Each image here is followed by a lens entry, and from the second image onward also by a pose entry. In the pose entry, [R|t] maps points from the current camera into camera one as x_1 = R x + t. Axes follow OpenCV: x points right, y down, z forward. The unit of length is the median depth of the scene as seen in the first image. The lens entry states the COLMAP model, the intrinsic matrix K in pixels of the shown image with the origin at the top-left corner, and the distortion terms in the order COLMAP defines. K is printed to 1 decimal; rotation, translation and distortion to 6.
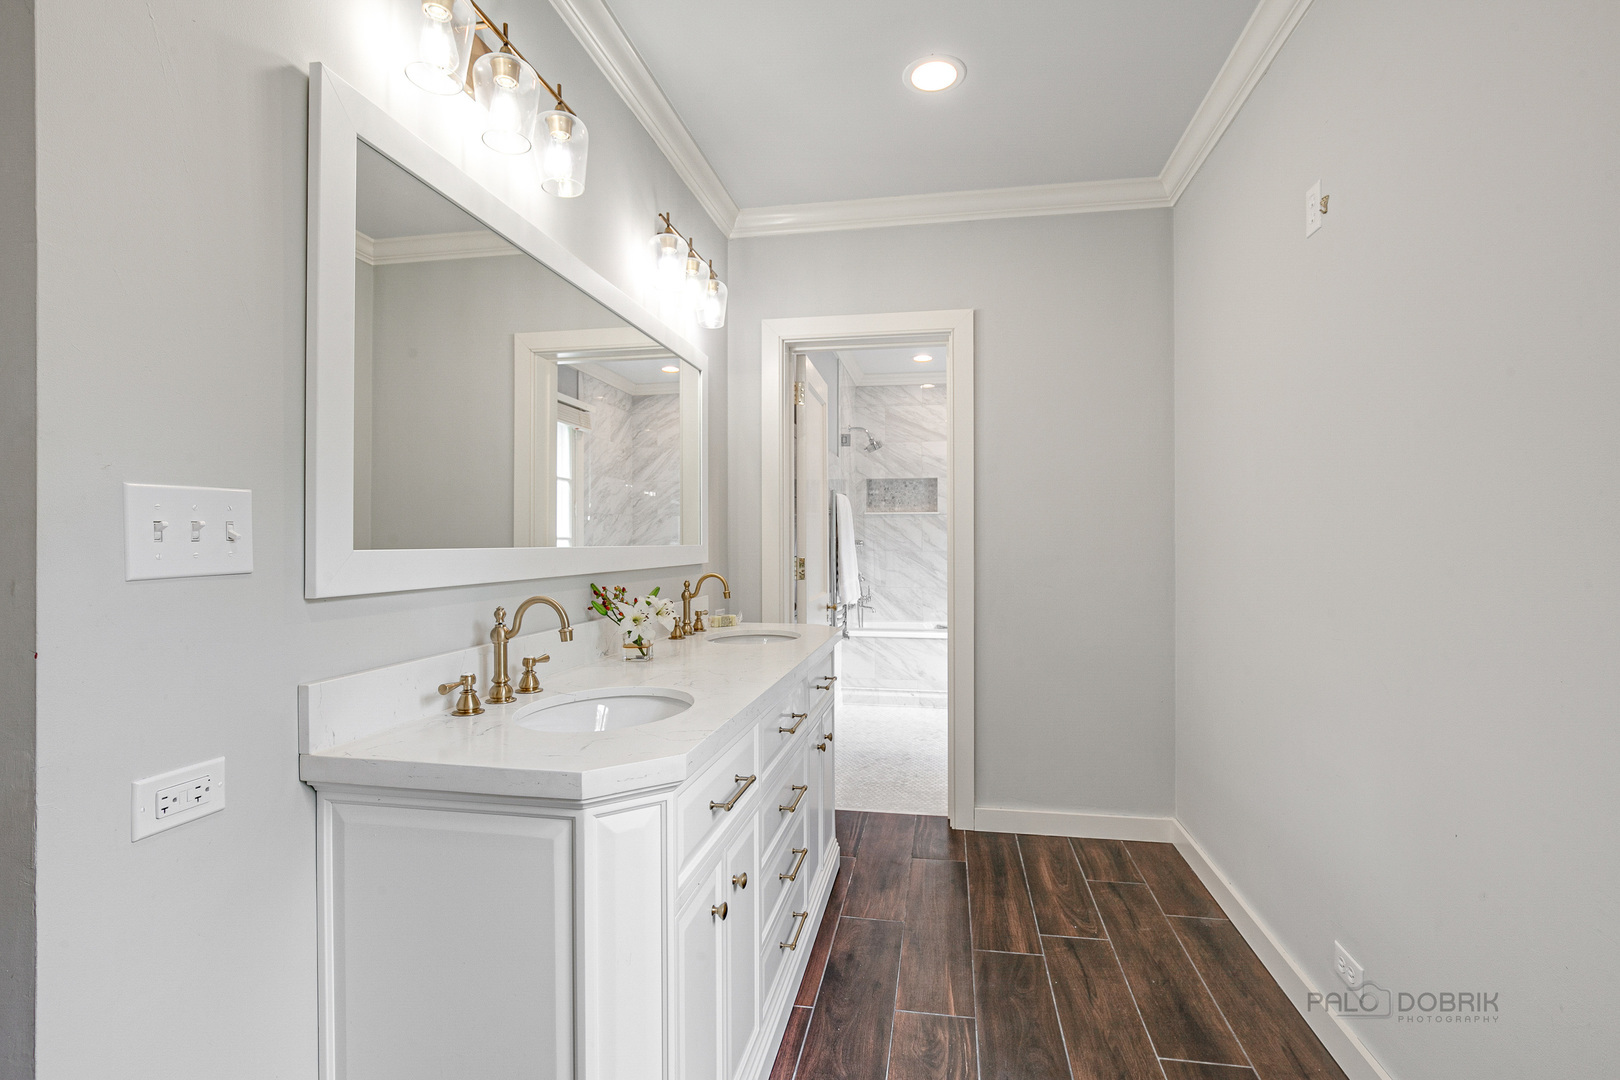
lens RADIAL K [[761.0, 0, 806.8], [0, 761.0, 551.4], [0, 0, 1]] dist [-0.003360, 0.000565]
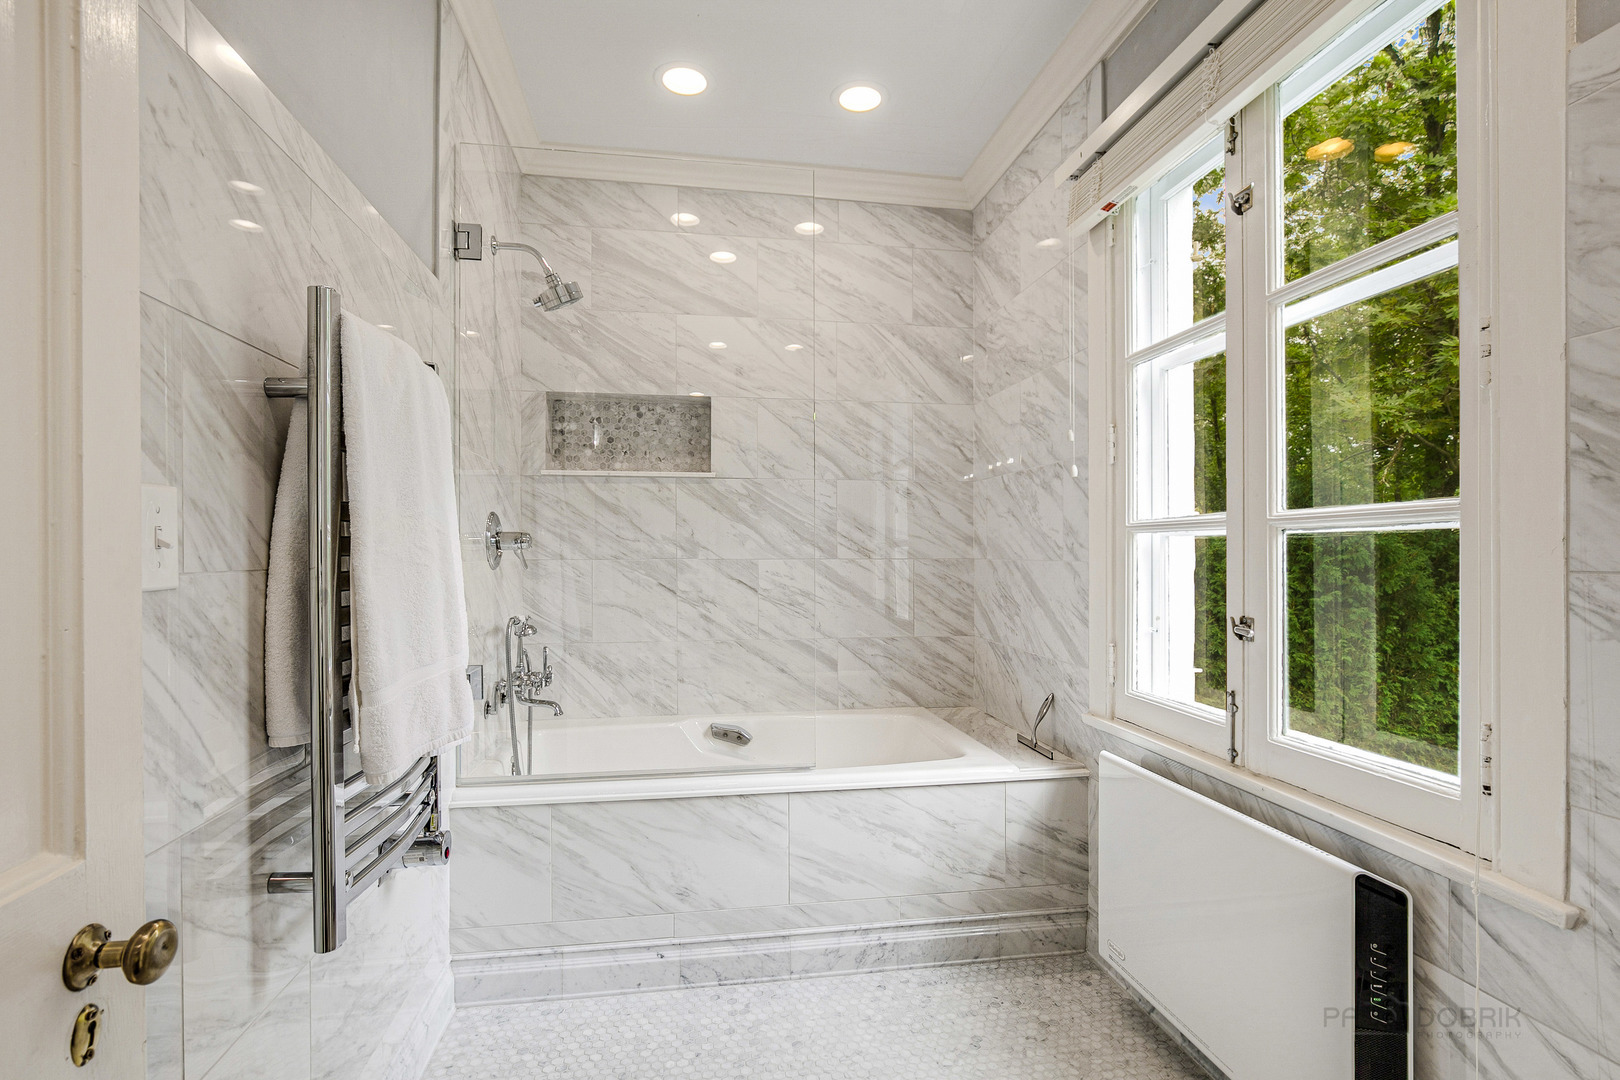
lens RADIAL K [[761.0, 0, 806.8], [0, 761.0, 551.4], [0, 0, 1]] dist [-0.003360, 0.000565]
pose [[0.939196, 0.001385, 0.343379, 0.069890], [0.002626, 0.999934, -0.011216, 0.000247], [-0.343372, 0.011436, 0.939130, 0.554720]]
